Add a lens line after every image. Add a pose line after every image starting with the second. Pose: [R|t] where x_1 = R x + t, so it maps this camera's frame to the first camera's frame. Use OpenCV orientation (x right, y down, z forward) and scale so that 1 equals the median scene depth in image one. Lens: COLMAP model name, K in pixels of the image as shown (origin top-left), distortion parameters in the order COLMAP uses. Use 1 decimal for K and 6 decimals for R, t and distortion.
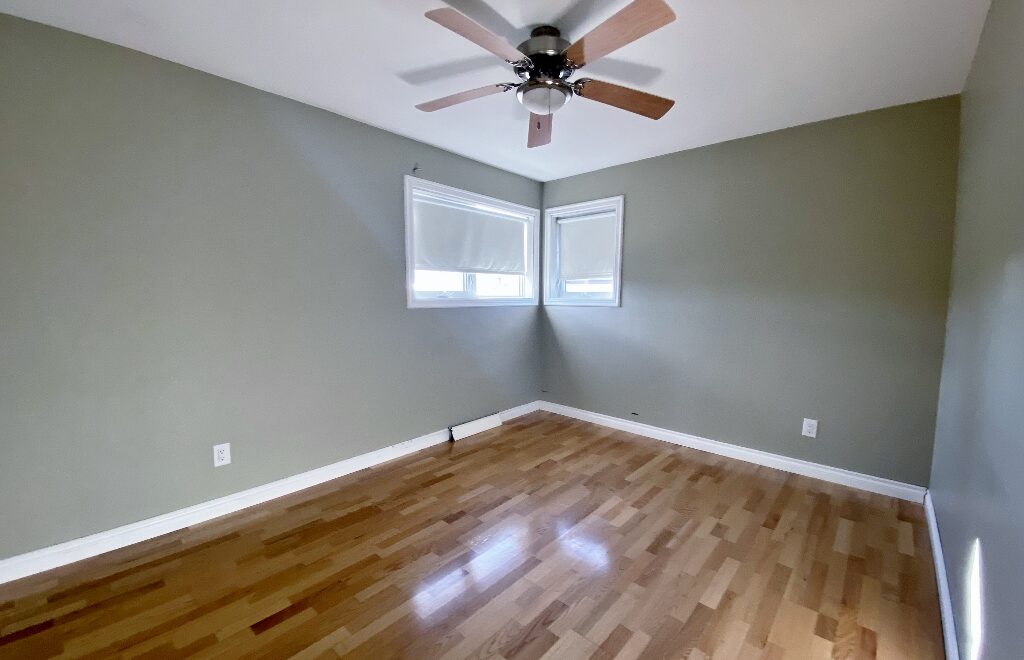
lens RADIAL K [[413.5, 0, 510.5], [0, 413.5, 330.5], [0, 0, 1]] dist [0.044422, -0.030427]
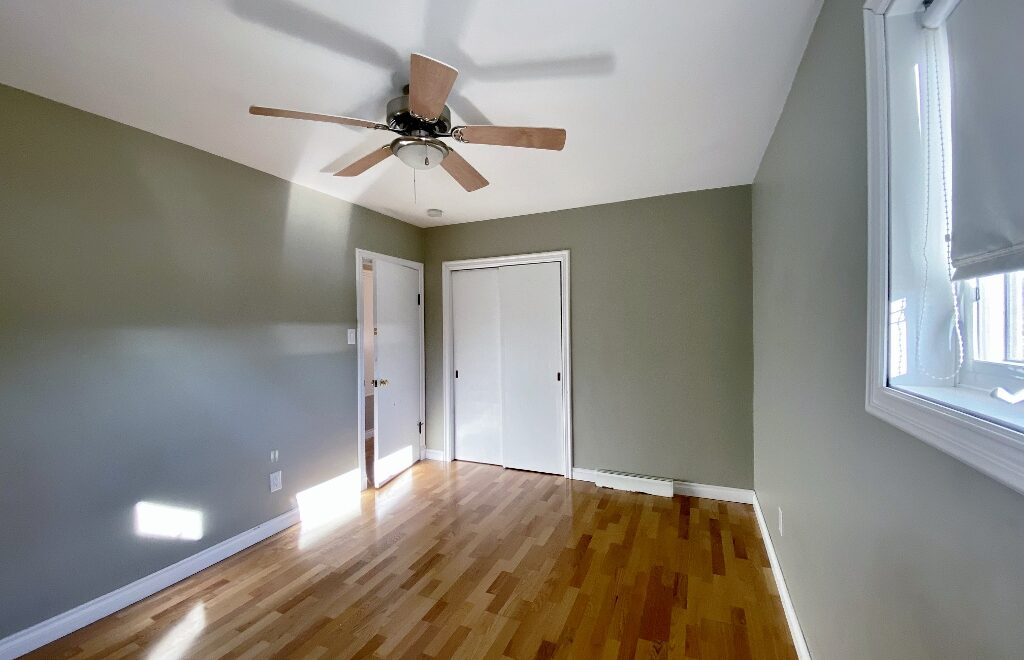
lens RADIAL K [[413.5, 0, 510.5], [0, 413.5, 330.5], [0, 0, 1]] dist [0.044422, -0.030427]
pose [[-0.950077, 0.009546, -0.311870, 0.181296], [-0.018321, 0.996101, 0.086302, -0.221828], [0.311478, 0.087708, -0.946197, 1.969989]]
